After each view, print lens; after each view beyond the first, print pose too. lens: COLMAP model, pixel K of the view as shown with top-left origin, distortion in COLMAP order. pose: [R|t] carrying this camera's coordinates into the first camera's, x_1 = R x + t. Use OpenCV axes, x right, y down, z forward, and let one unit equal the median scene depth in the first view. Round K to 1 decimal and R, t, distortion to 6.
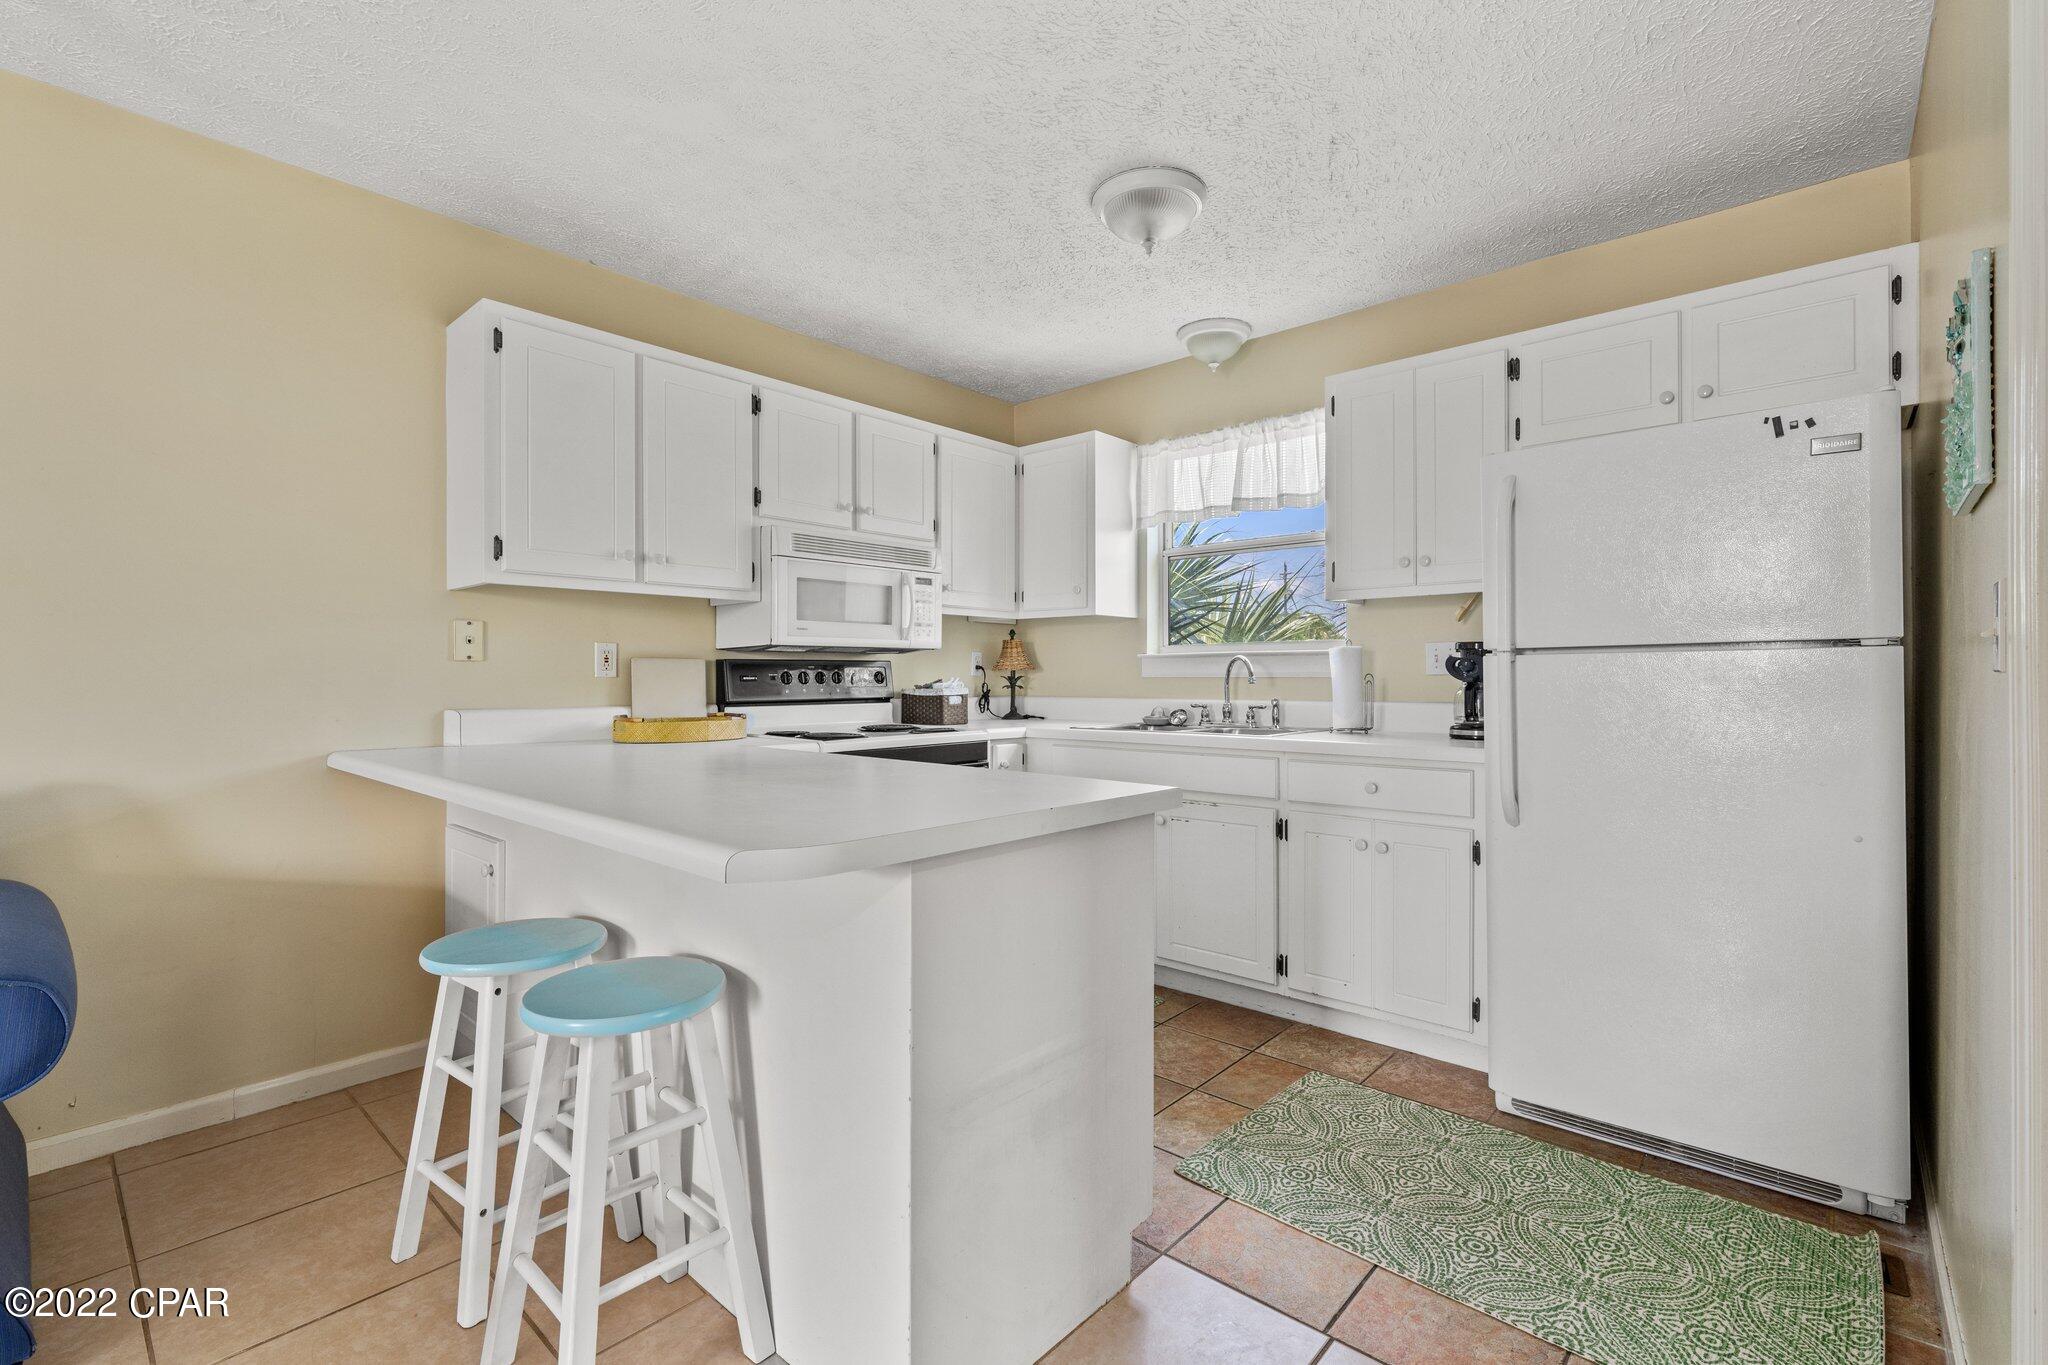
lens RADIAL K [[930.4, 0, 1021.5], [0, 930.4, 679.0], [0, 0, 1]] dist [0.003901, -0.001808]
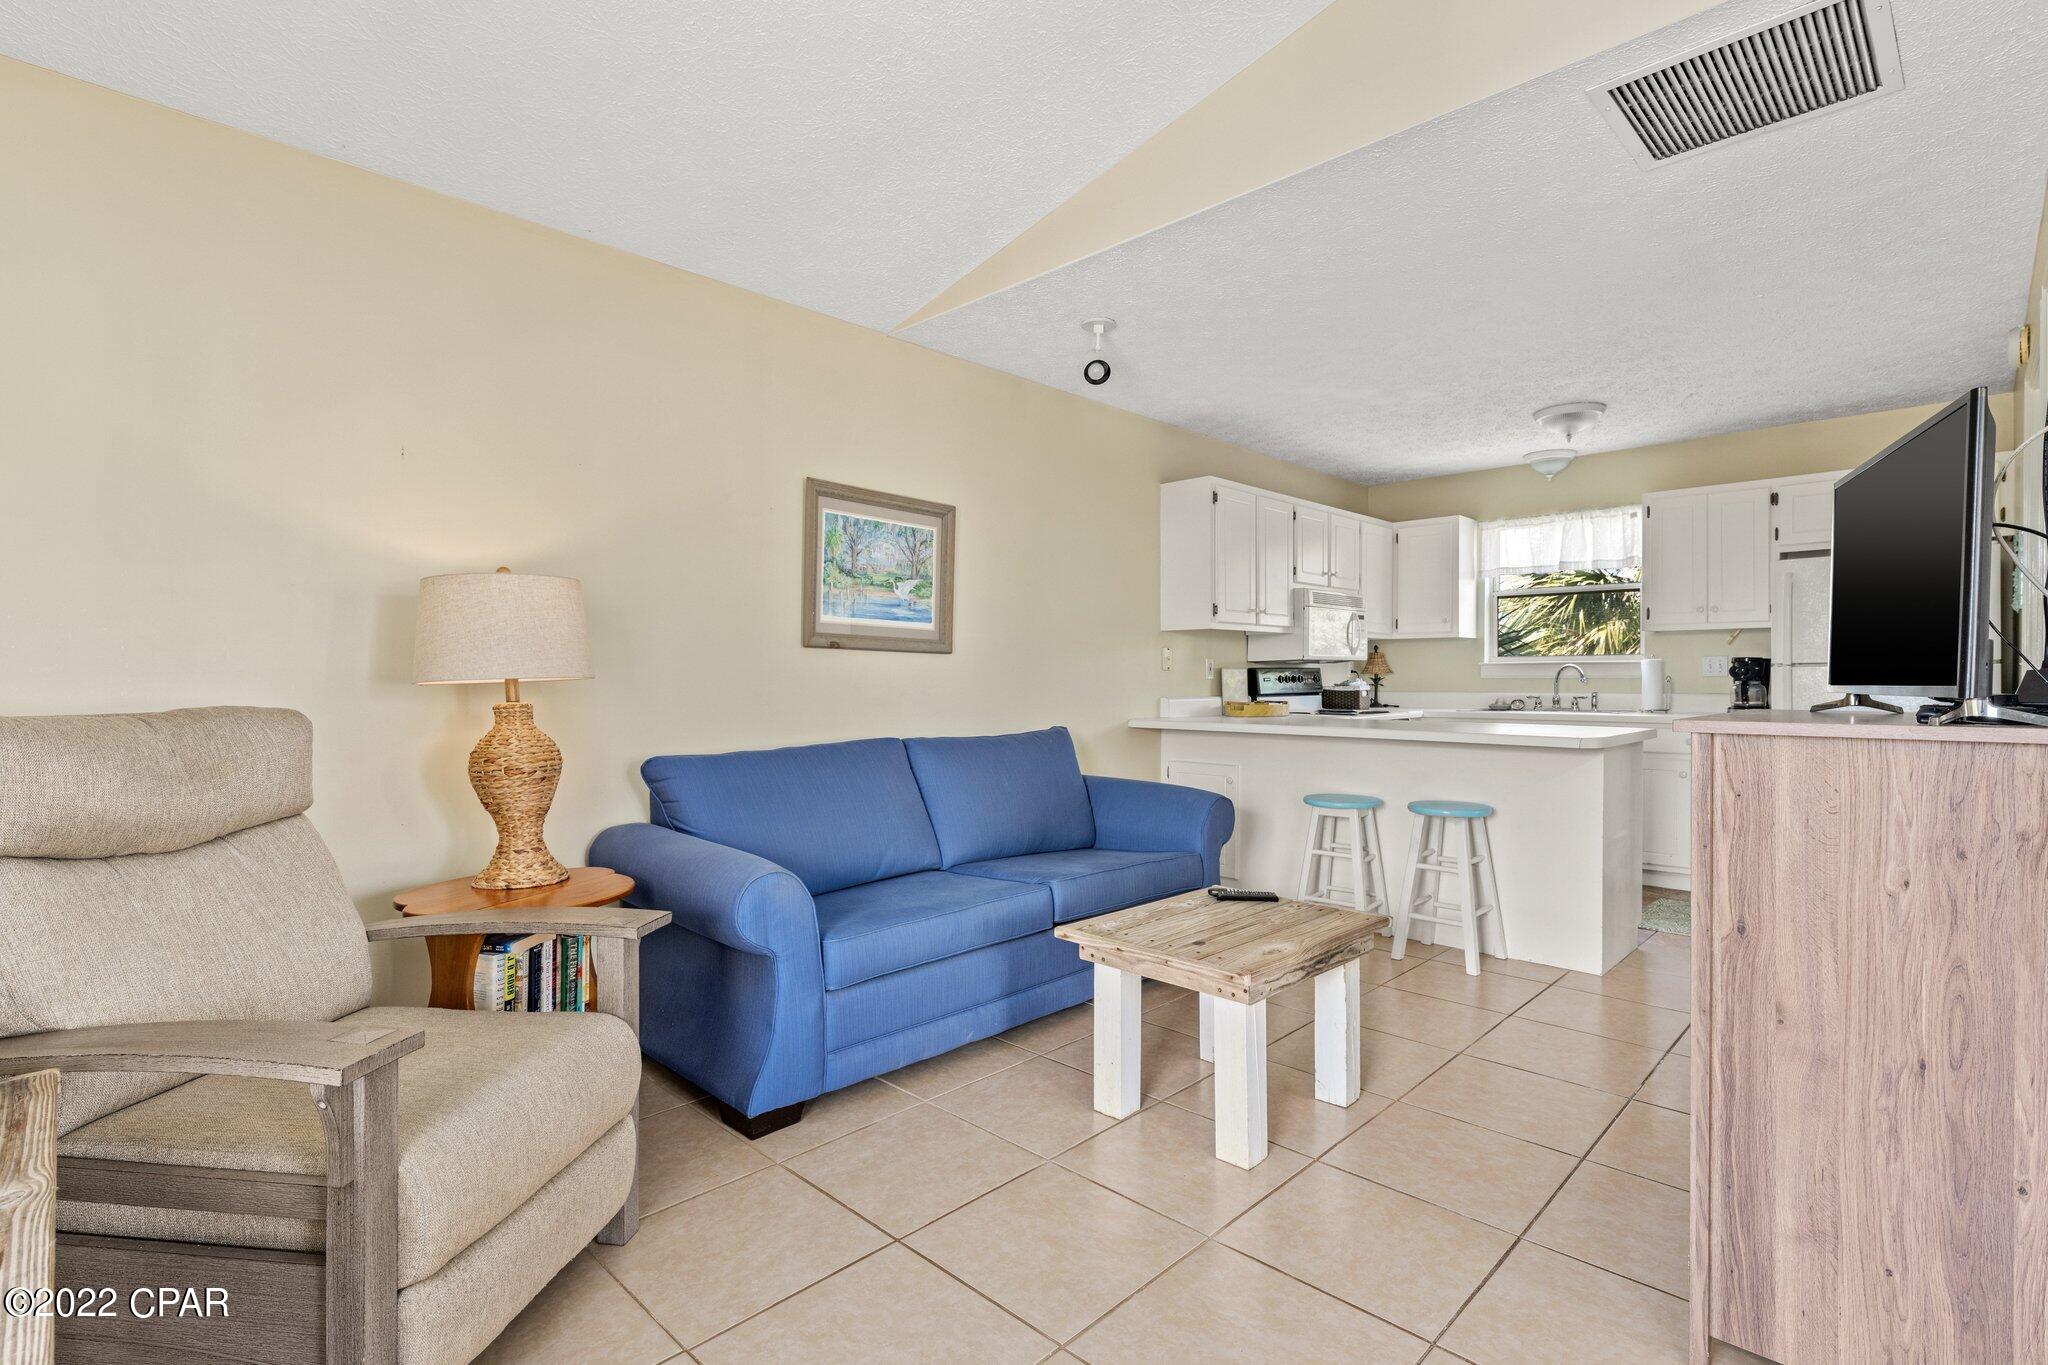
lens RADIAL K [[977.6, 0, 1033.9], [0, 977.6, 685.0], [0, 0, 1]] dist [0.004530, -0.000801]
pose [[0.999041, -0.002639, -0.043706, -0.573556], [0.002920, 0.999975, 0.006365, -0.003228], [0.043688, -0.006486, 0.999024, -0.657058]]
